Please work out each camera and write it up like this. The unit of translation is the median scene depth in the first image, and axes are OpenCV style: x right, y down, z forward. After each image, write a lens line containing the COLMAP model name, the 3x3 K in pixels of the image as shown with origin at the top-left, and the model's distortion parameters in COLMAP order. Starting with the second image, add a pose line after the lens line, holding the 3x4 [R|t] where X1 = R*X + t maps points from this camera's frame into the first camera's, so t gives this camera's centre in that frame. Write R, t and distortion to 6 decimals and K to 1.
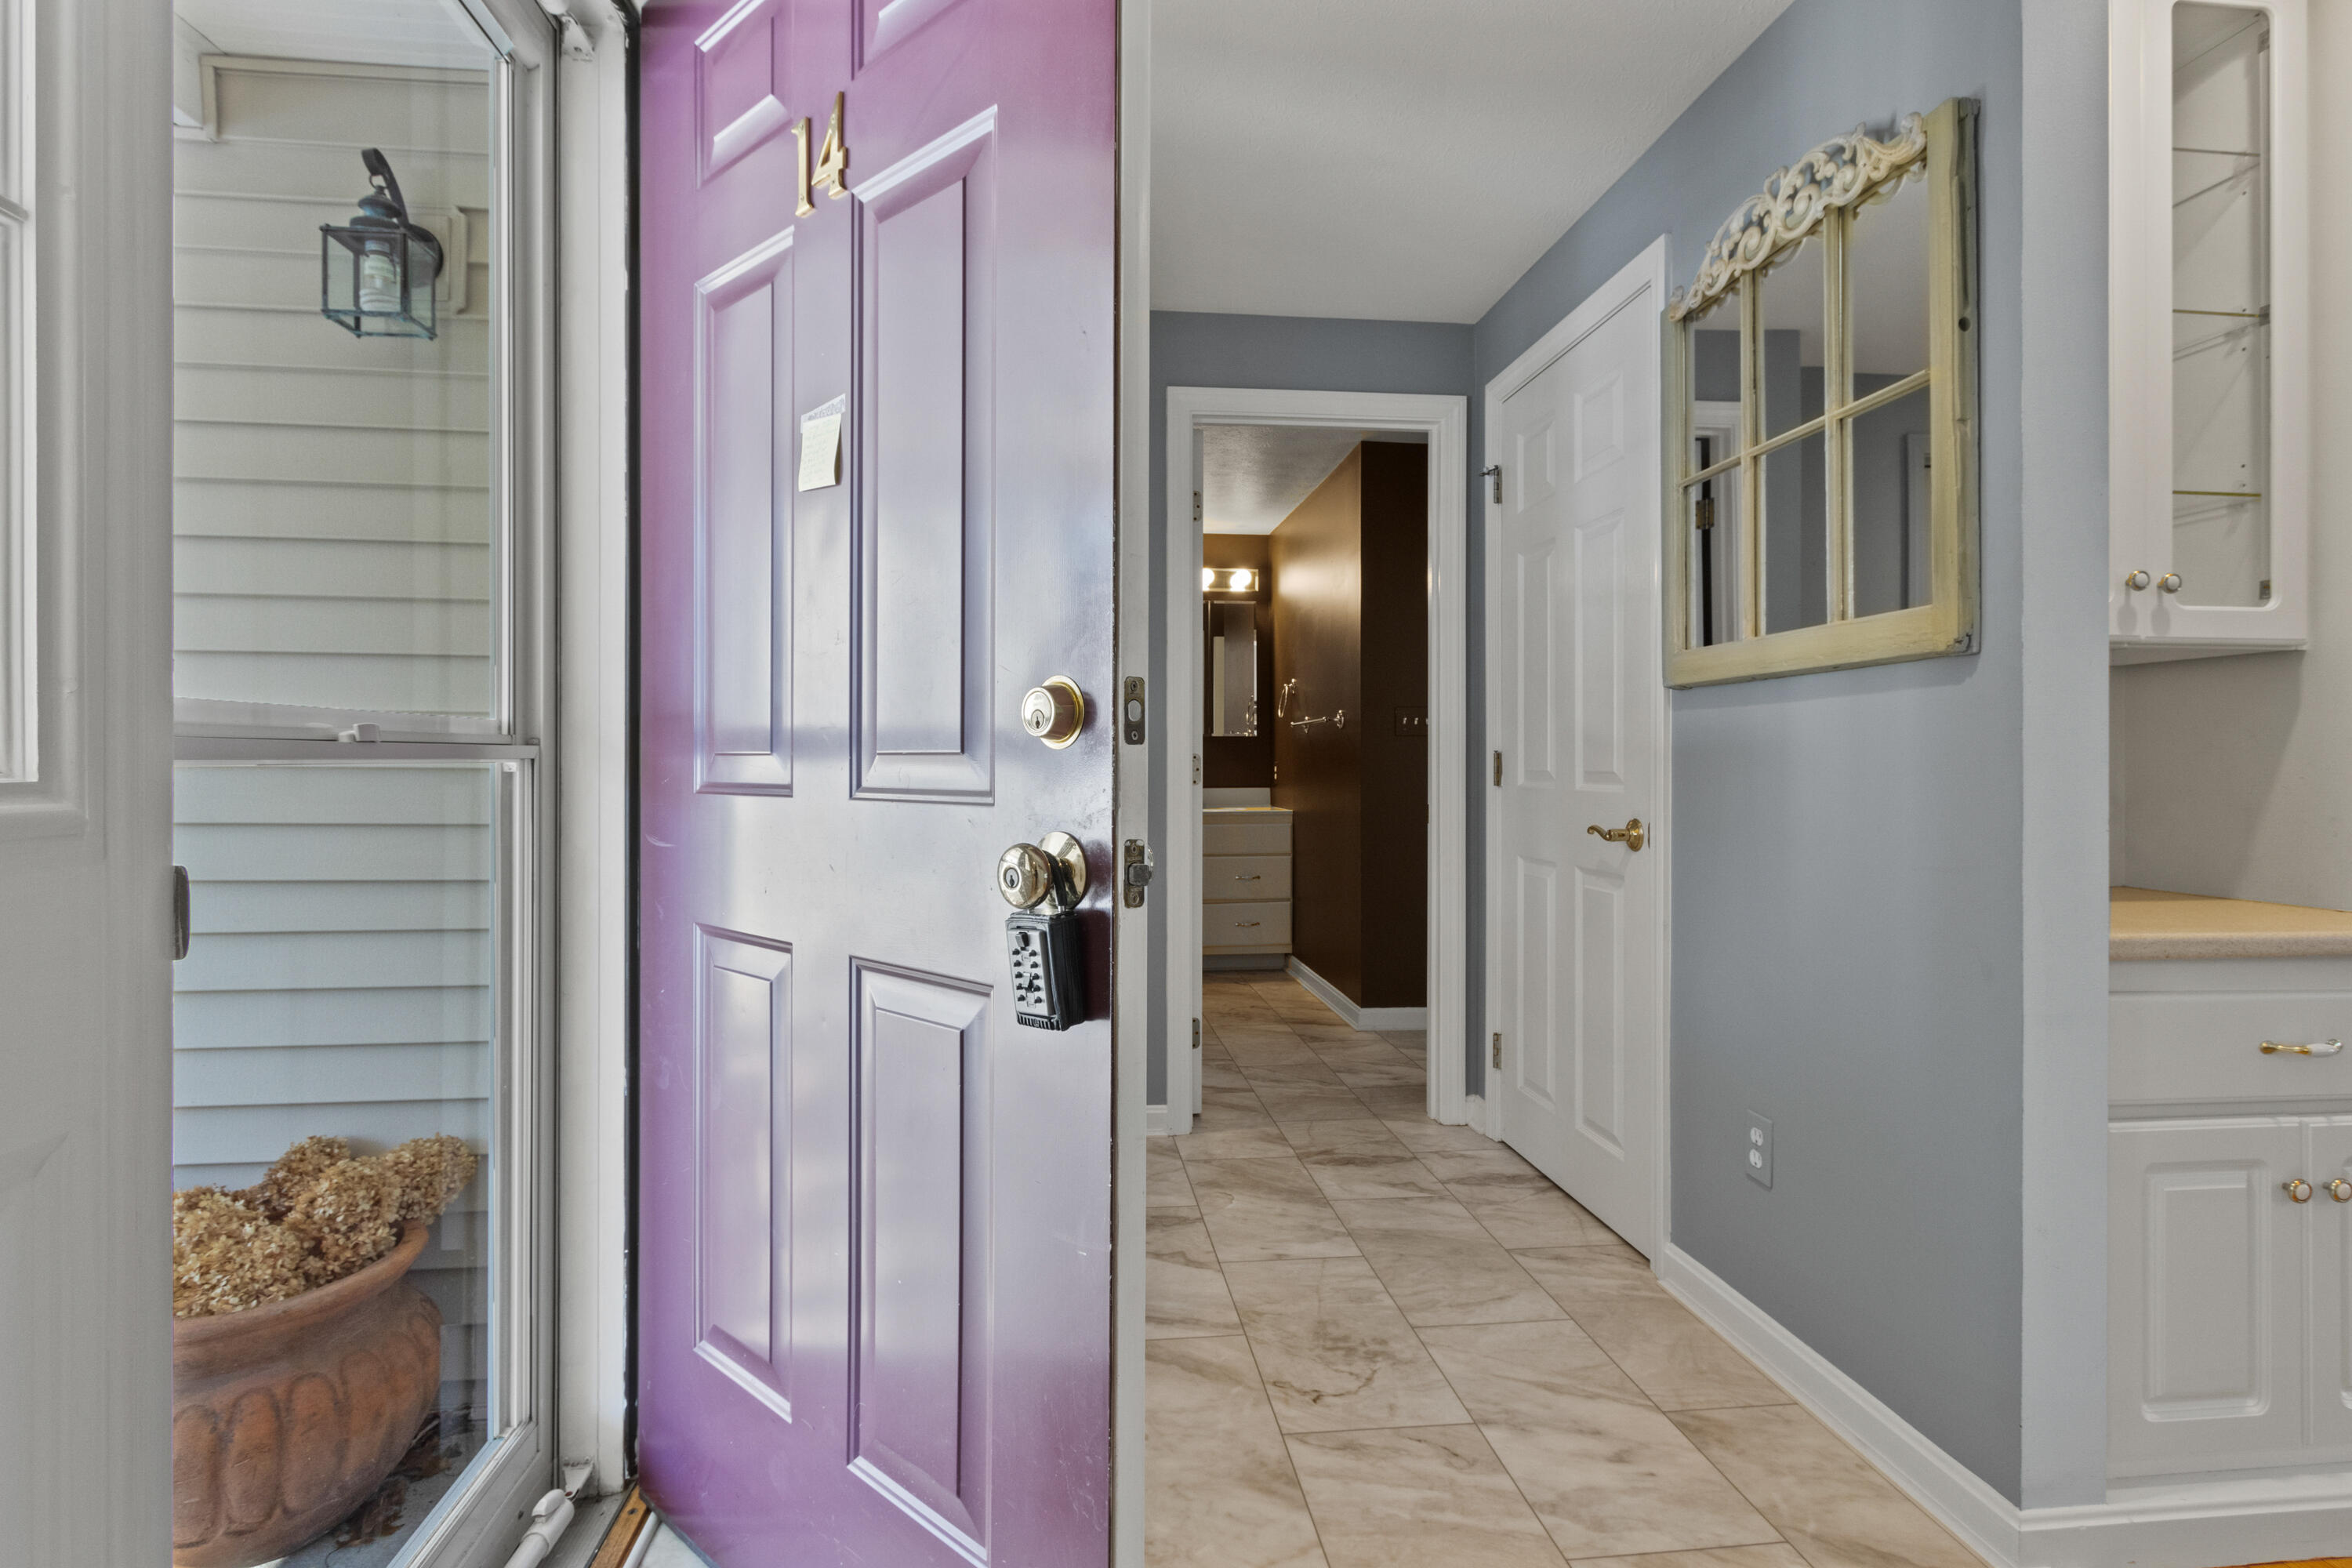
lens RADIAL K [[1137.3, 0, 1172.6], [0, 1137.3, 770.5], [0, 0, 1]] dist [0.002908, -0.000005]
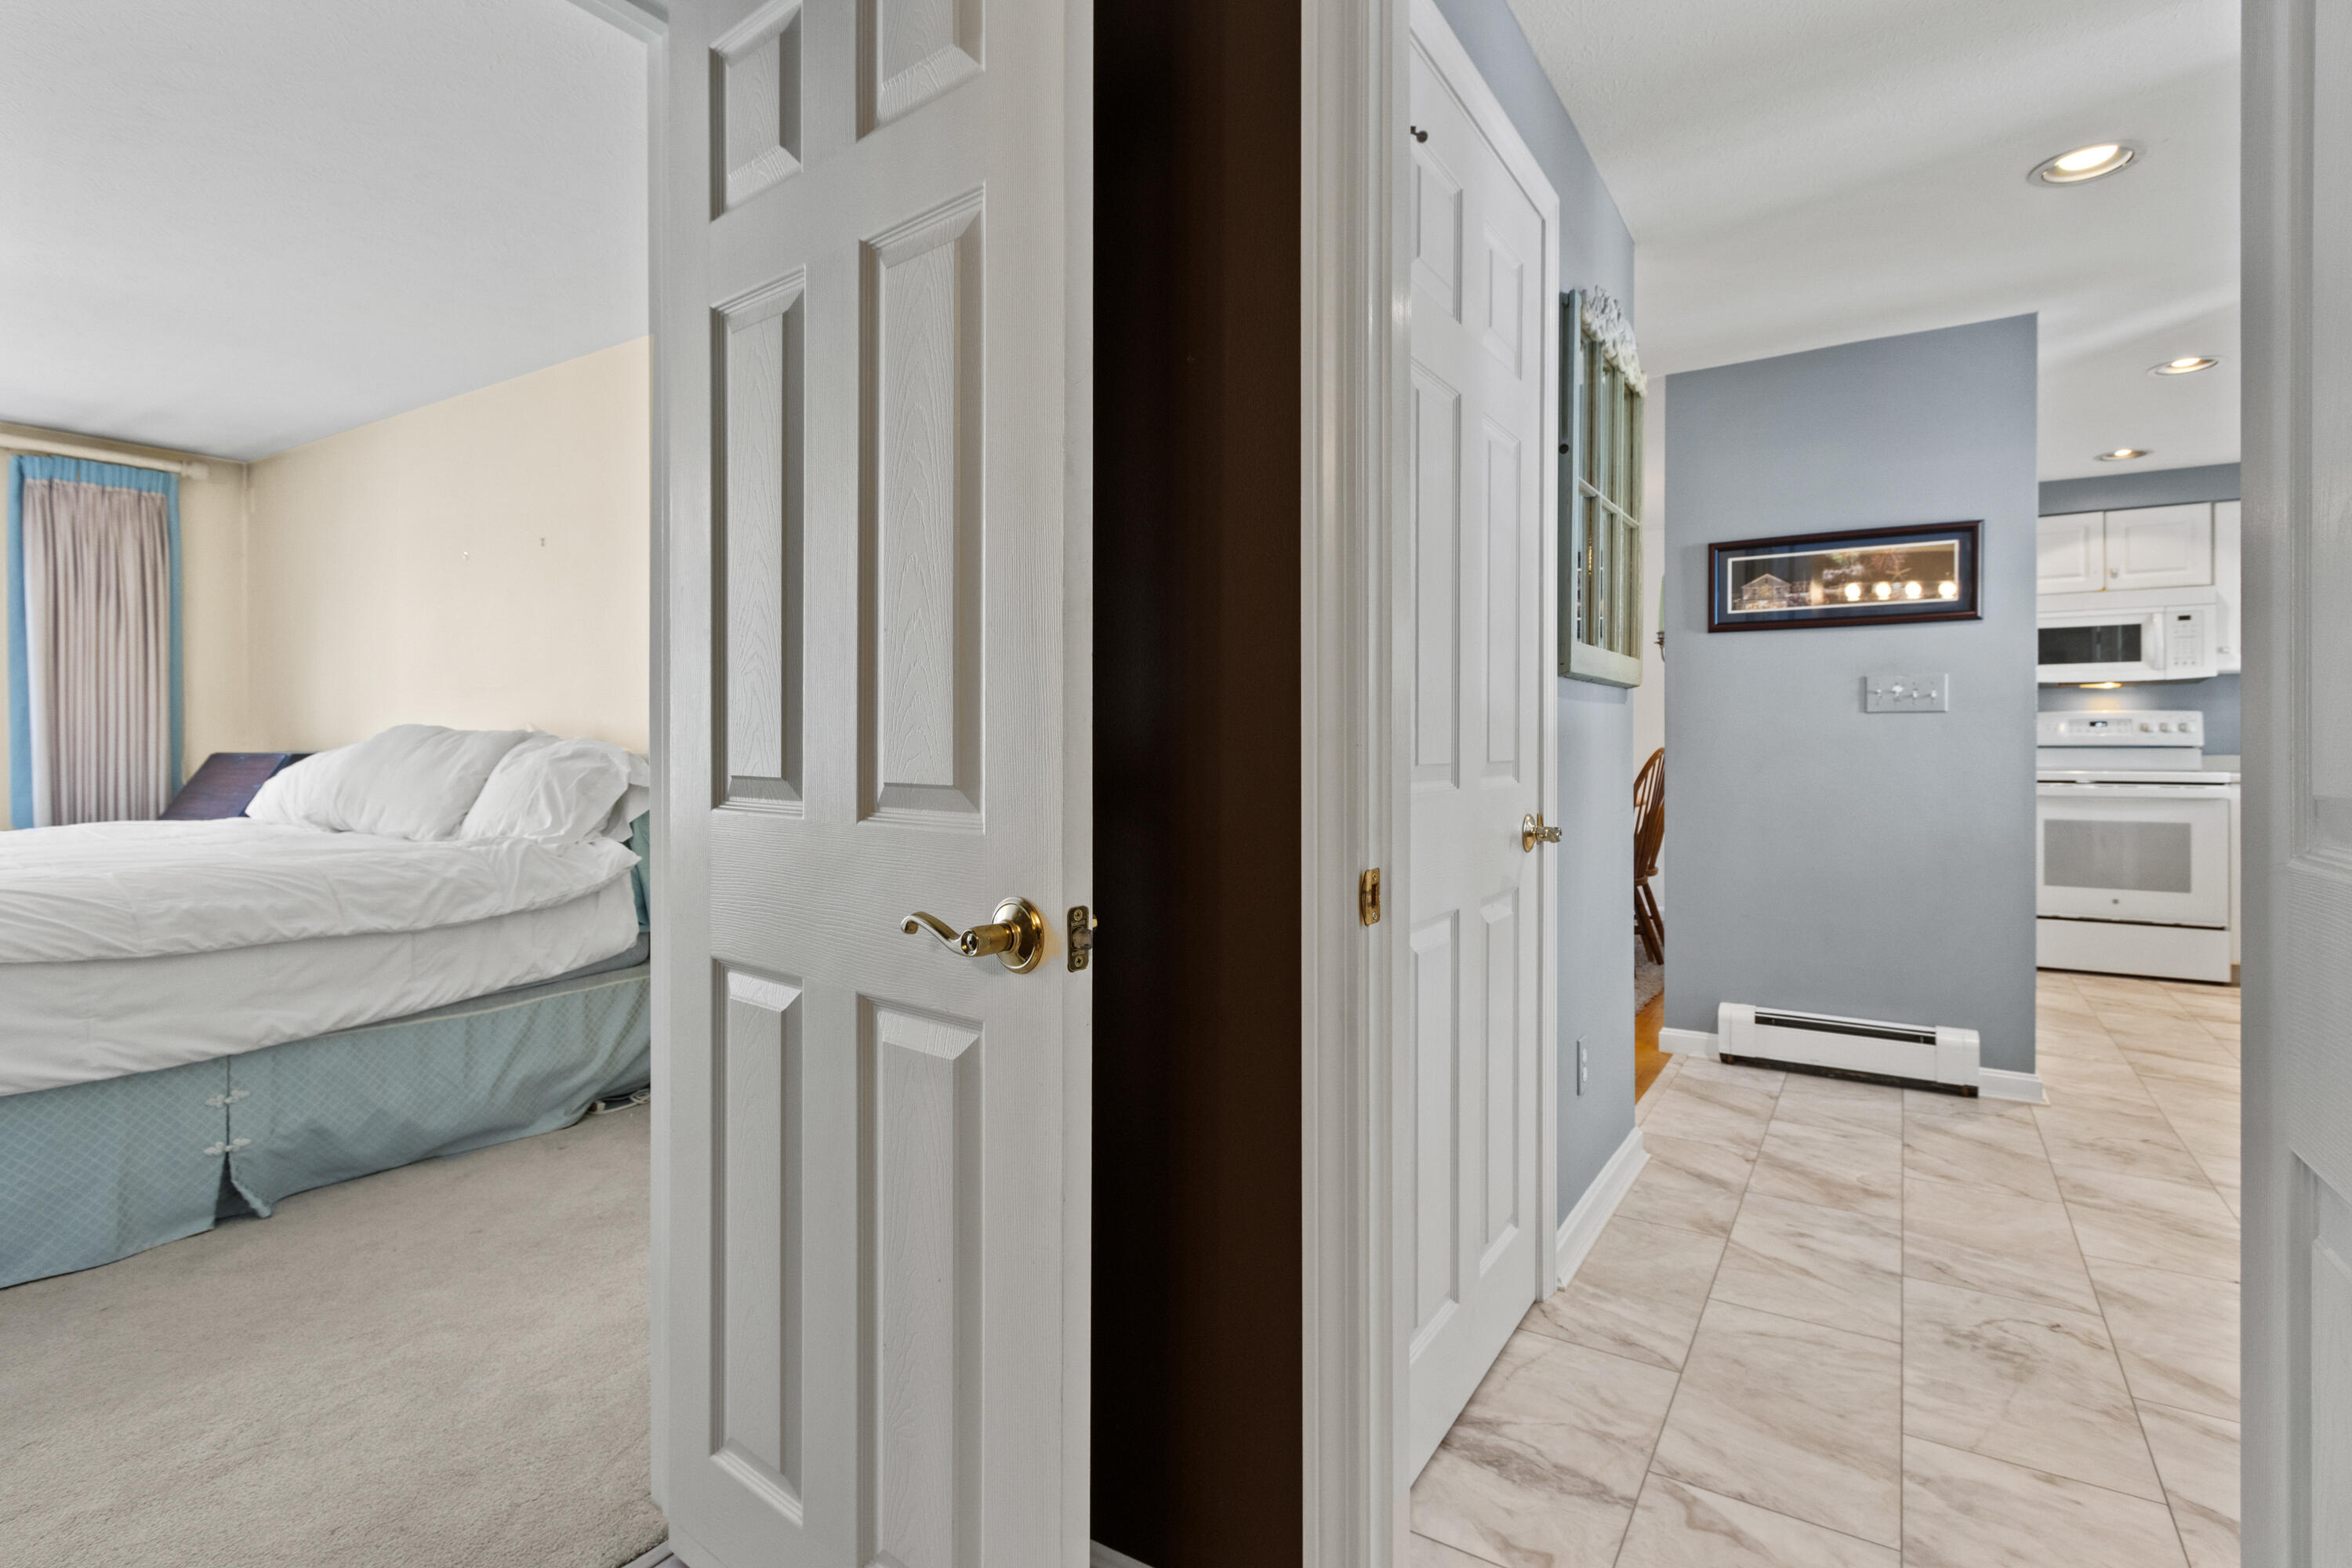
lens RADIAL K [[1137.3, 0, 1173.1], [0, 1137.3, 762.6], [0, 0, 1]] dist [0.002908, -0.000005]
pose [[-0.772342, -0.015397, 0.635020, 0.085264], [-0.002147, 0.999764, 0.021630, -0.018295], [-0.635203, 0.015342, -0.772193, 2.182831]]
